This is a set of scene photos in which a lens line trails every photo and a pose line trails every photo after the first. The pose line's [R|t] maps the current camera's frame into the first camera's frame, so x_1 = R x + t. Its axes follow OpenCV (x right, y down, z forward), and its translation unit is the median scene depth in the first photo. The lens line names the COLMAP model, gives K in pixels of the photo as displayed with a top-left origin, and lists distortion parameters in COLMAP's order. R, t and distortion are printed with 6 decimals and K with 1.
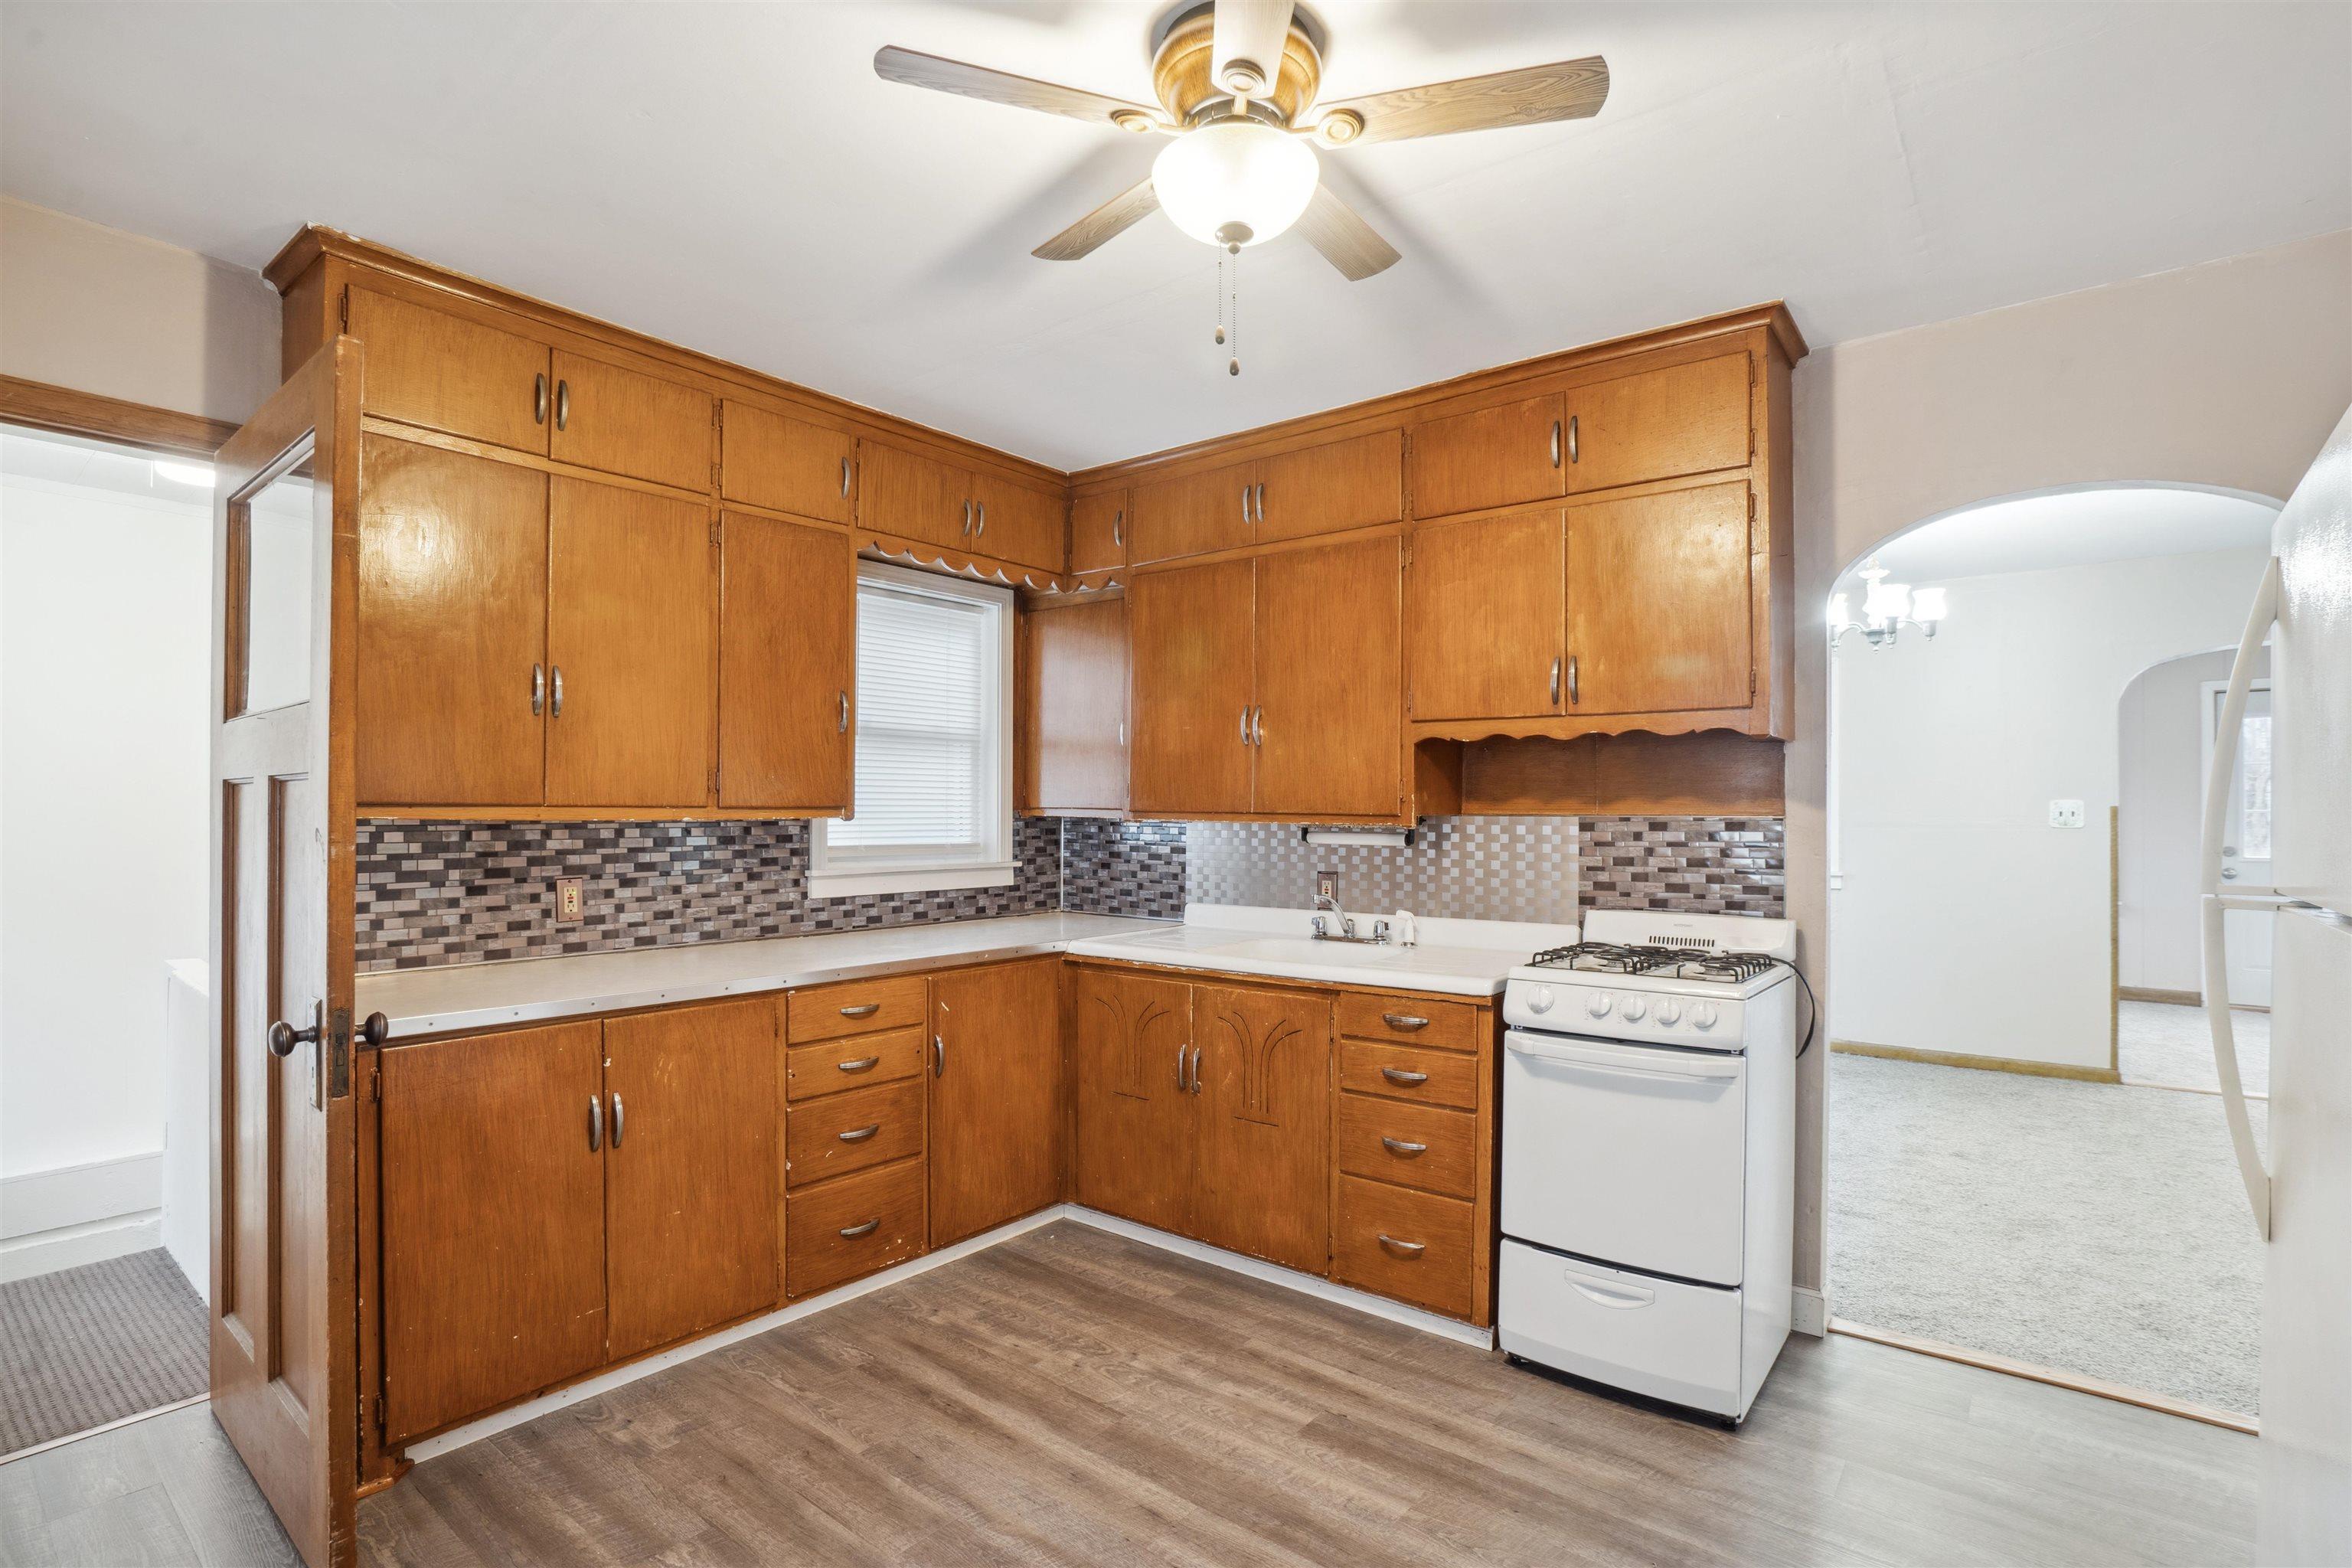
lens RADIAL K [[1136.2, 0, 1182.3], [0, 1136.2, 796.5], [0, 0, 1]] dist [-0.047290, 0.000067]
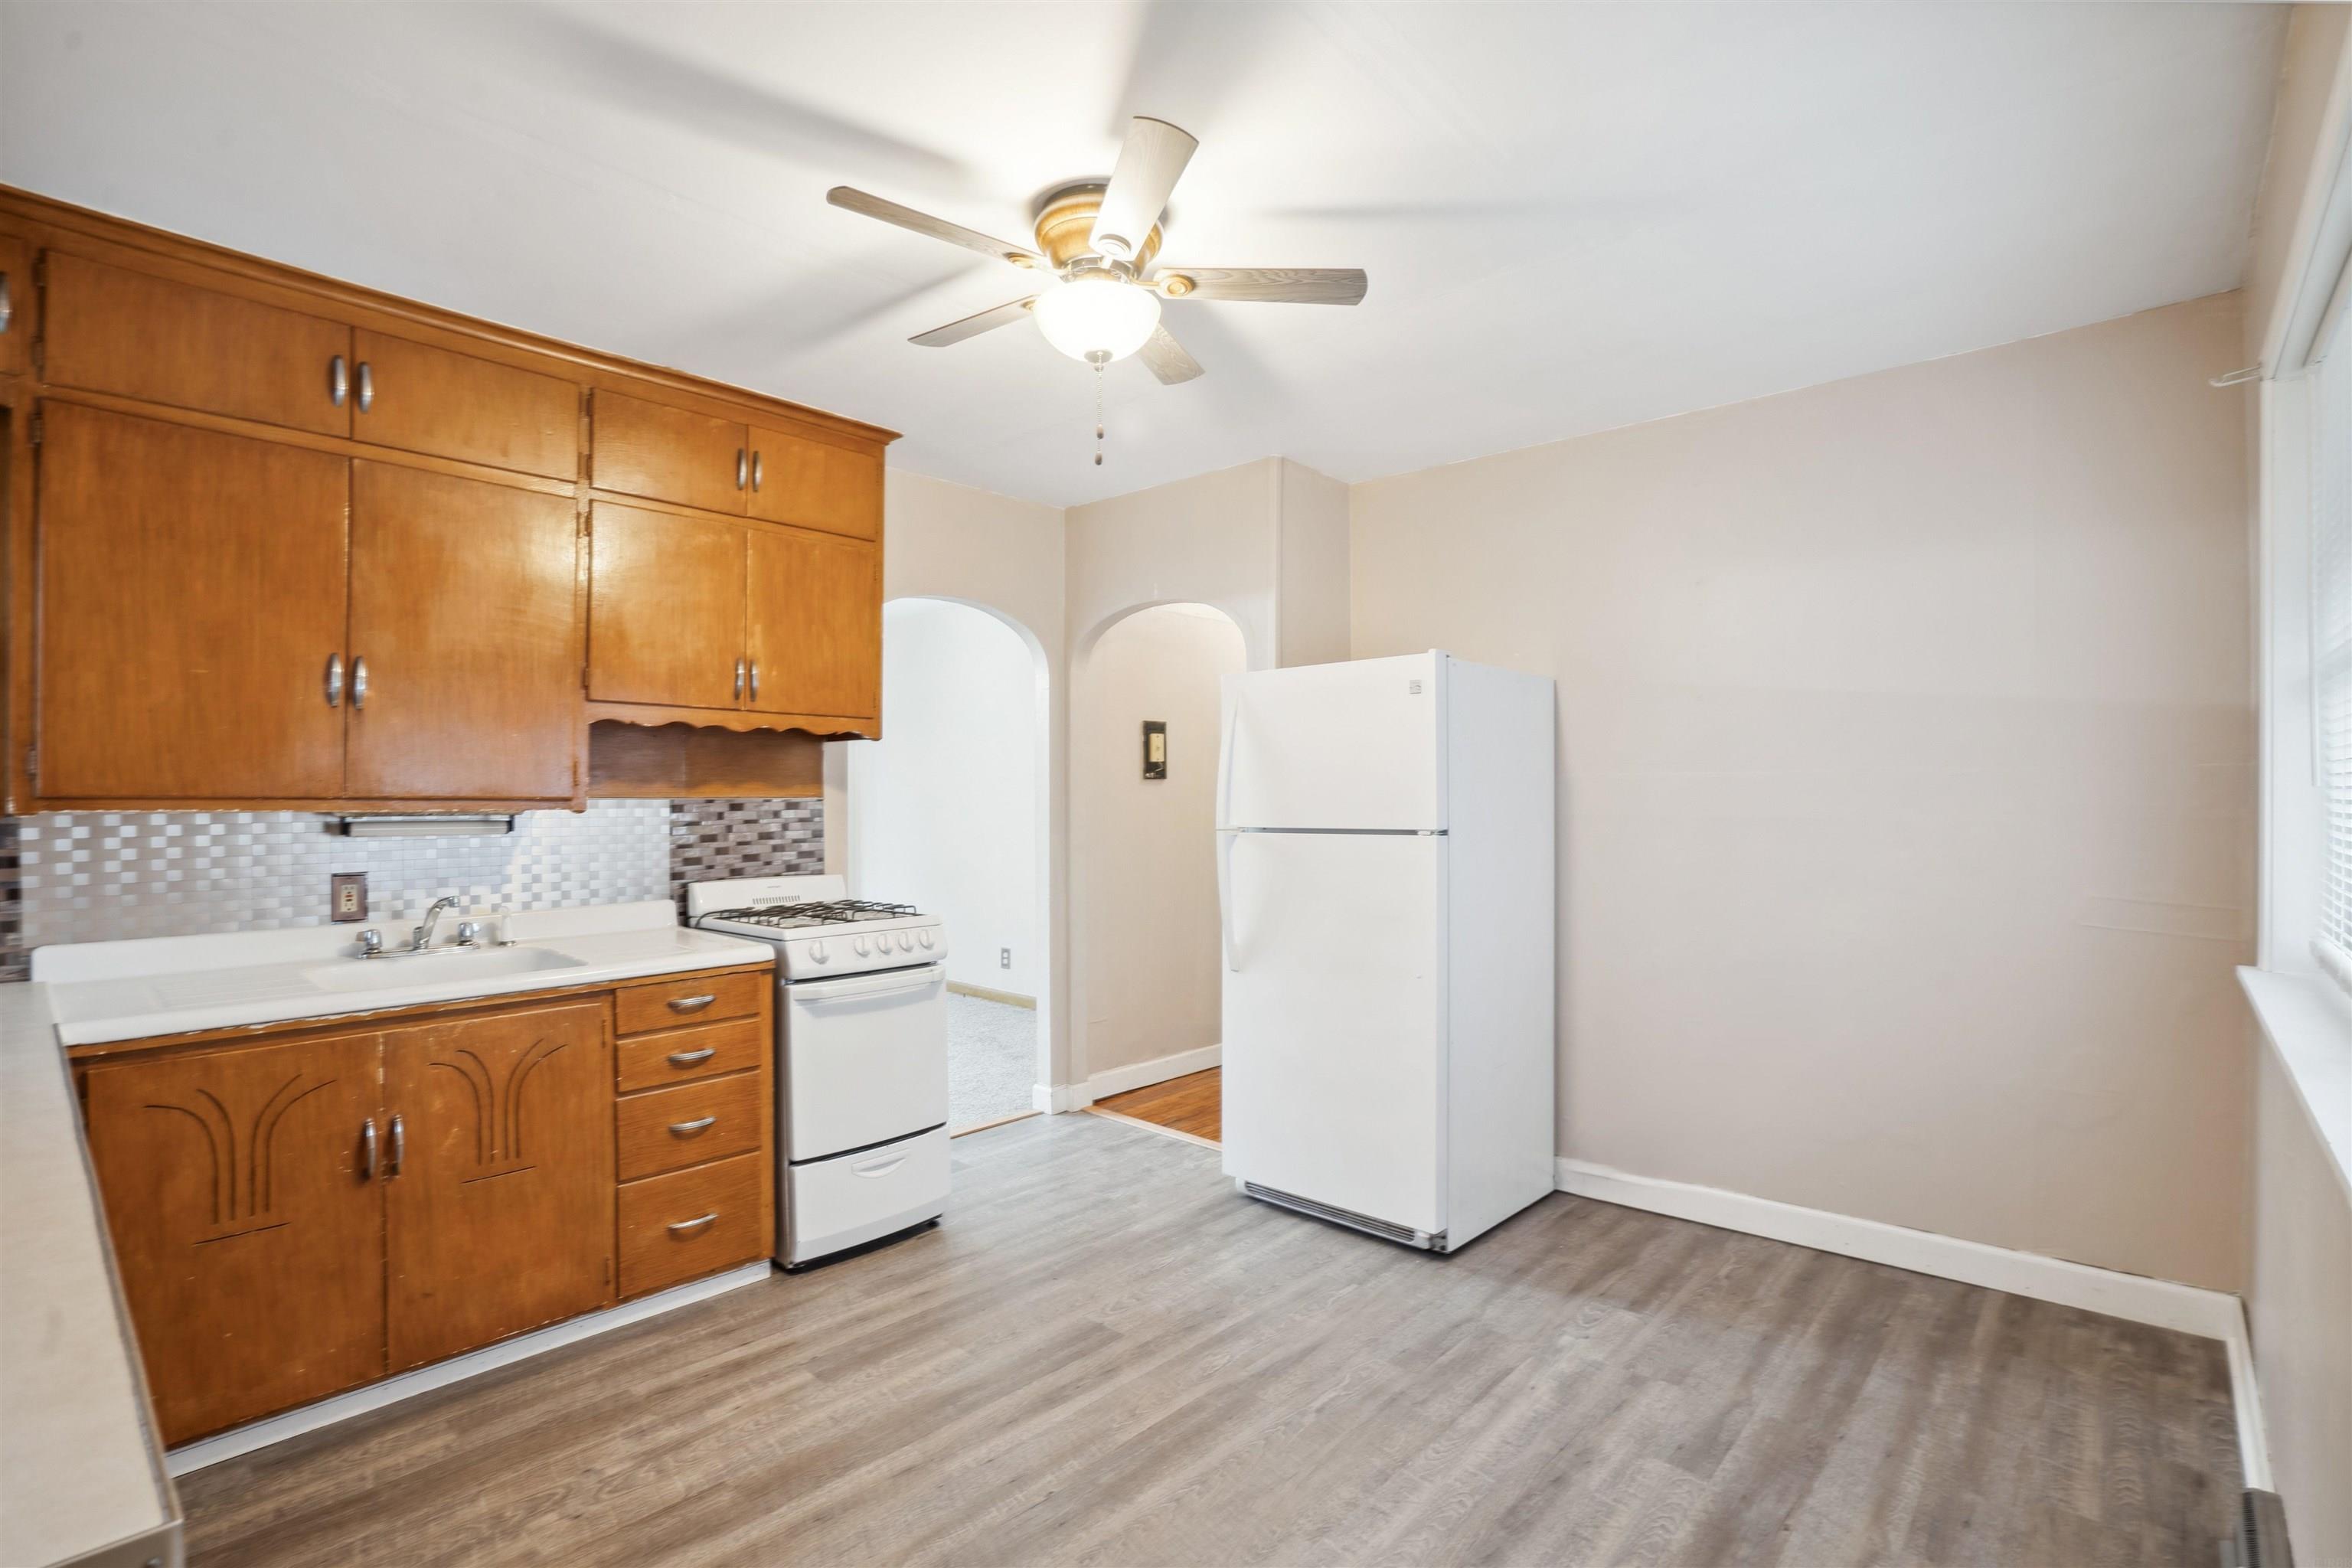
lens RADIAL K [[1085.4, 0, 1177.2], [0, 1085.4, 785.9], [0, 0, 1]] dist [-0.015767, 0.000132]
pose [[0.066624, 0.003063, 0.997773, -0.731996], [-0.010529, 0.999942, -0.002367, 0.002412], [-0.997723, -0.010348, 0.066652, 0.495840]]
